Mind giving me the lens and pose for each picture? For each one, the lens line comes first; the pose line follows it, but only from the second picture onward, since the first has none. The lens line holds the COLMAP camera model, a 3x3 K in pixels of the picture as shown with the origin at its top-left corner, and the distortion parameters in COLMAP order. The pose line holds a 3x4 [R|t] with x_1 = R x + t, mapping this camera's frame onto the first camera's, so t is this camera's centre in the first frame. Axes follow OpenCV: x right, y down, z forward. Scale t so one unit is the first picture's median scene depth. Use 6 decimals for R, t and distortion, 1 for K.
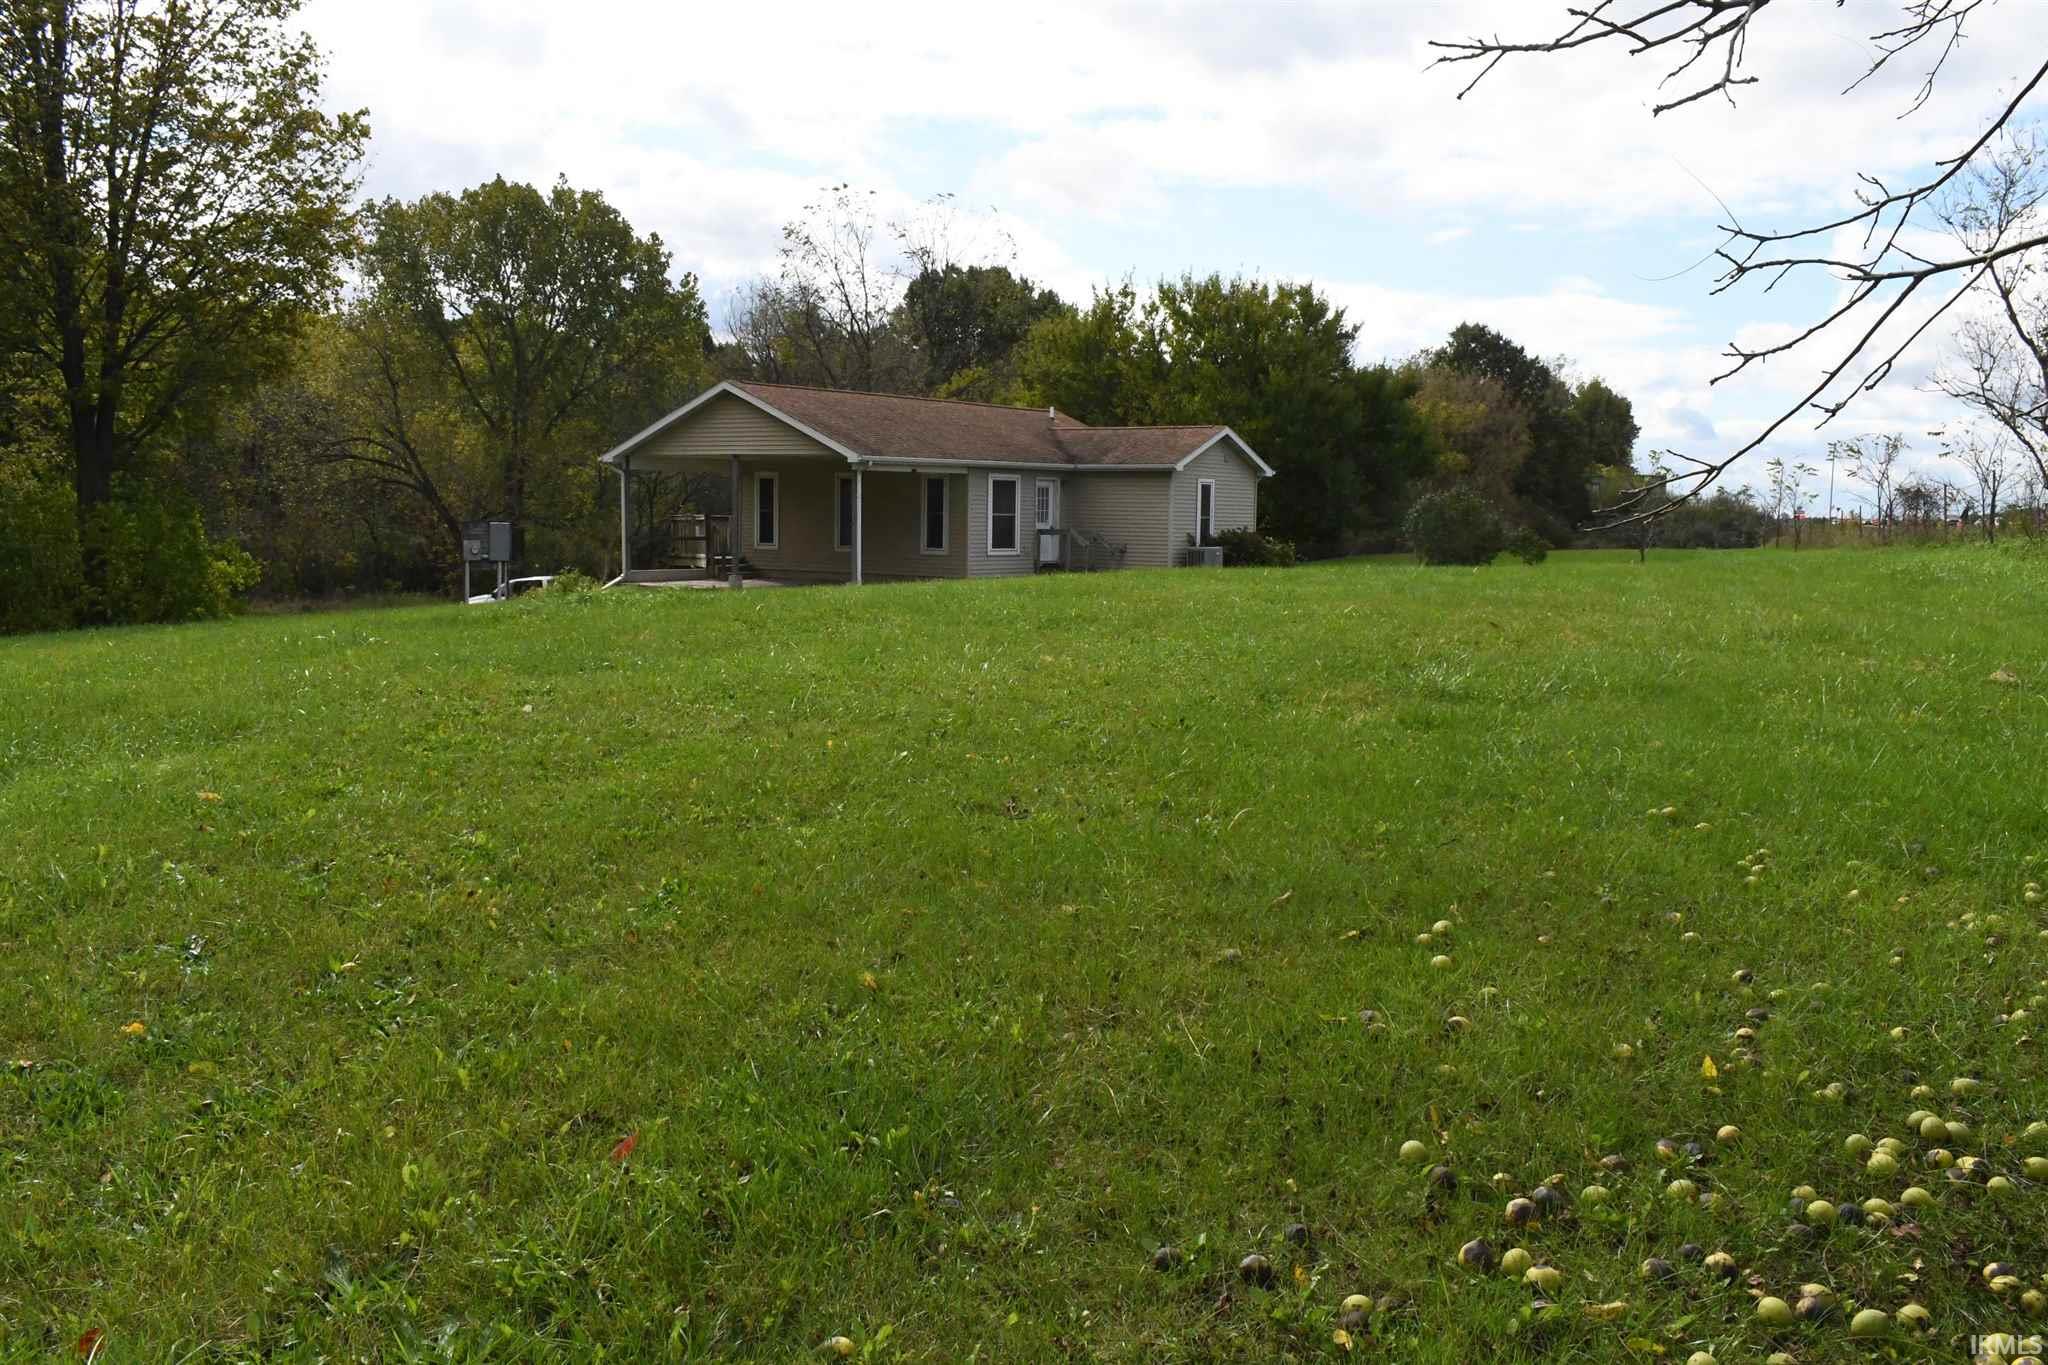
lens RADIAL K [[1921.9, 0, 1024.0], [0, 1921.9, 682.5], [0, 0, 1]] dist [-0.085313, -0.004086]
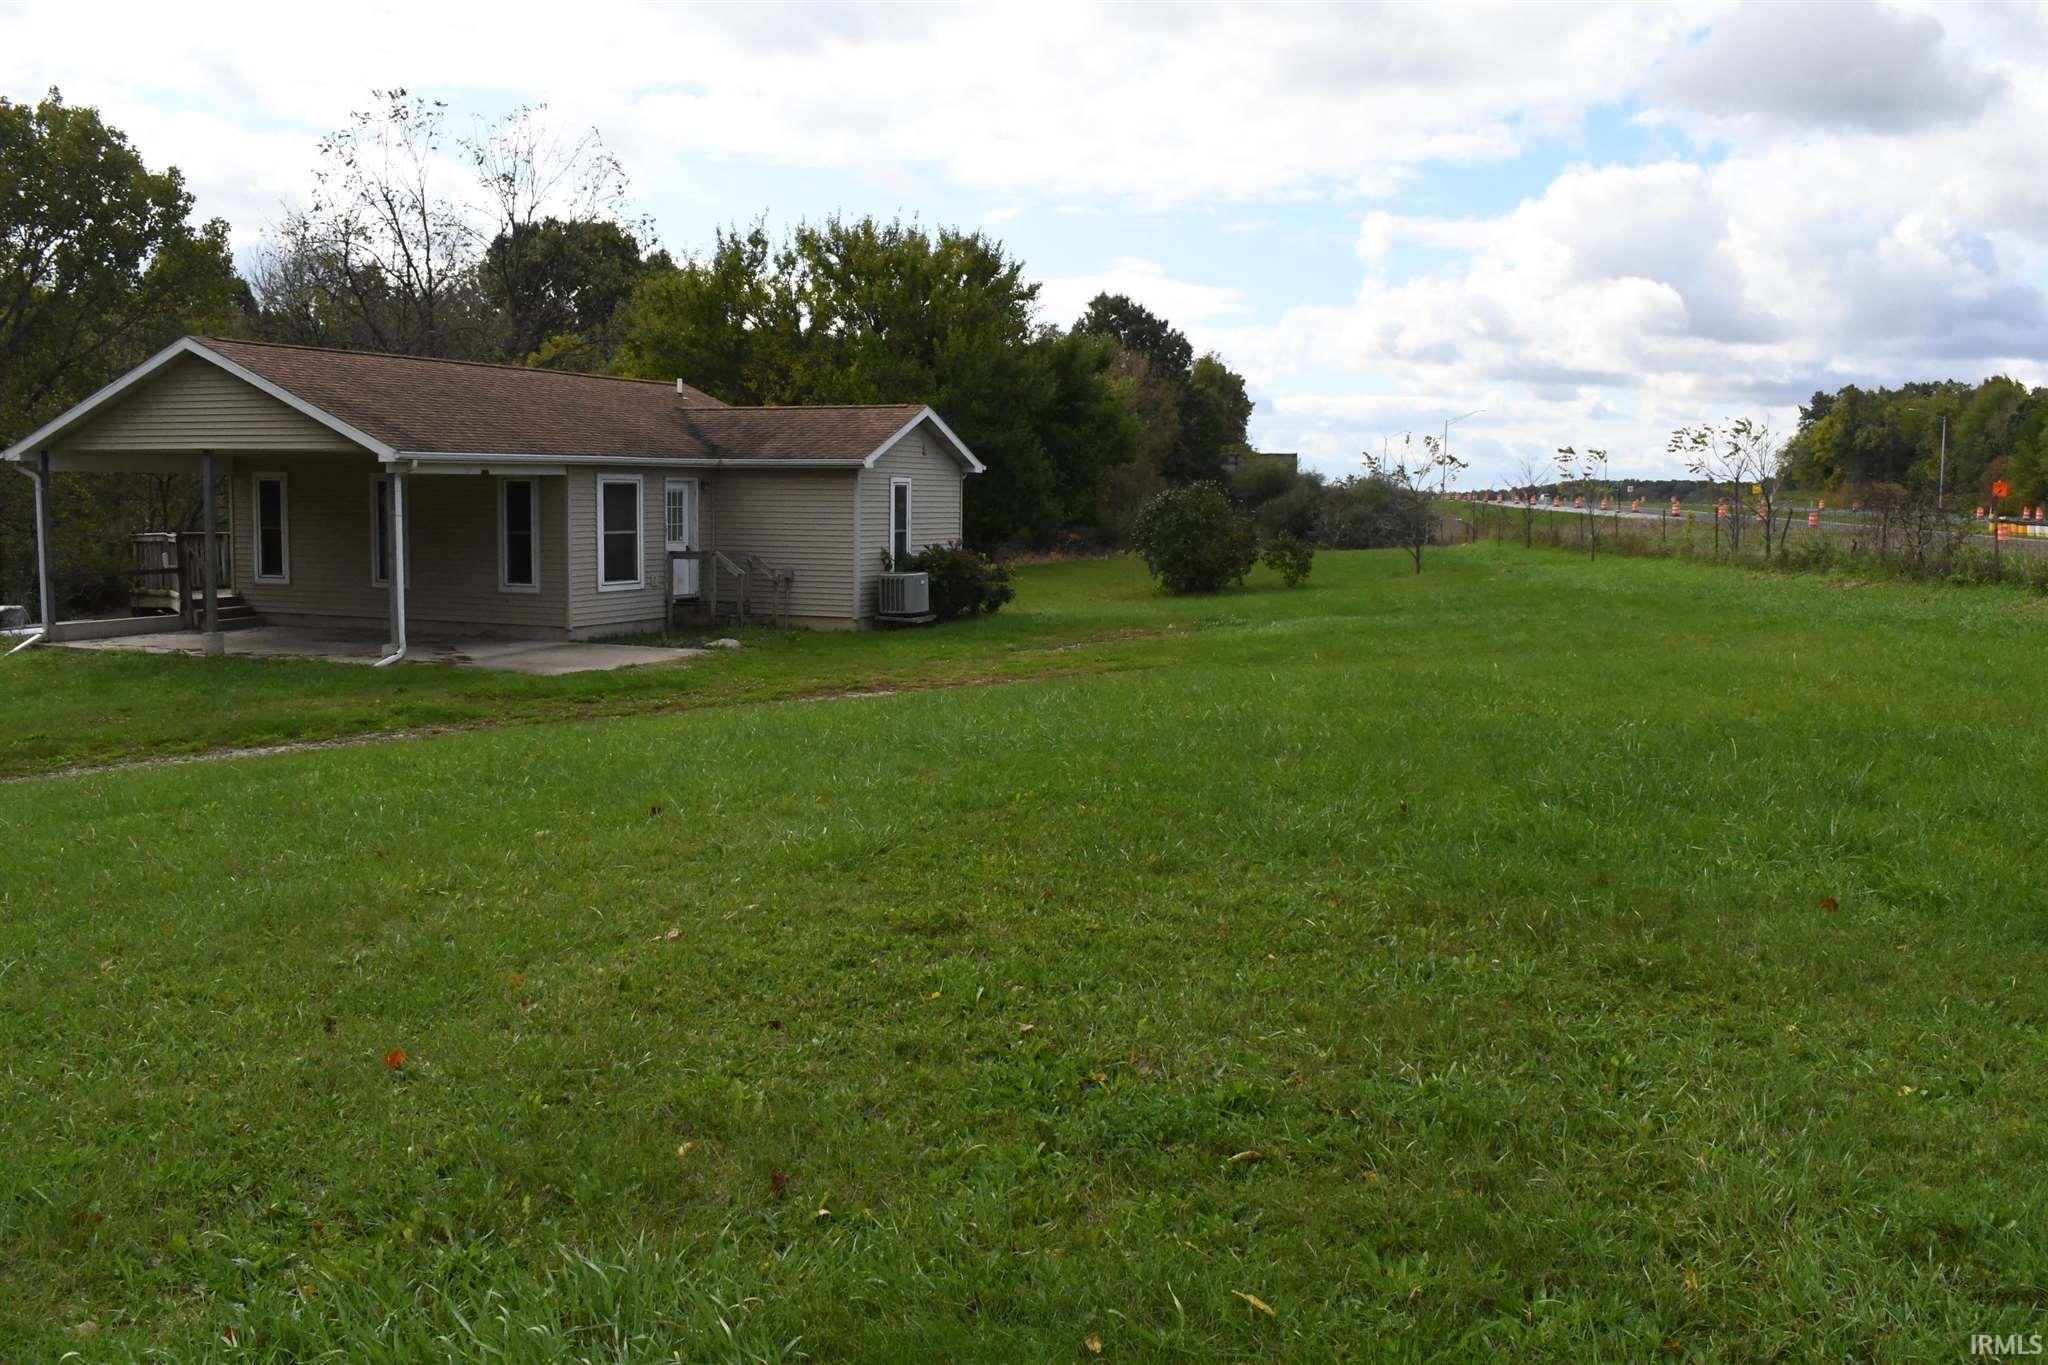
lens RADIAL K [[1921.9, 0, 1024.0], [0, 1921.9, 682.5], [0, 0, 1]] dist [-0.085313, -0.004086]
pose [[0.978524, -0.023668, 0.204767, -0.009187], [0.021119, 0.999670, 0.014627, -0.034523], [-0.205046, -0.009989, 0.978701, 0.250248]]
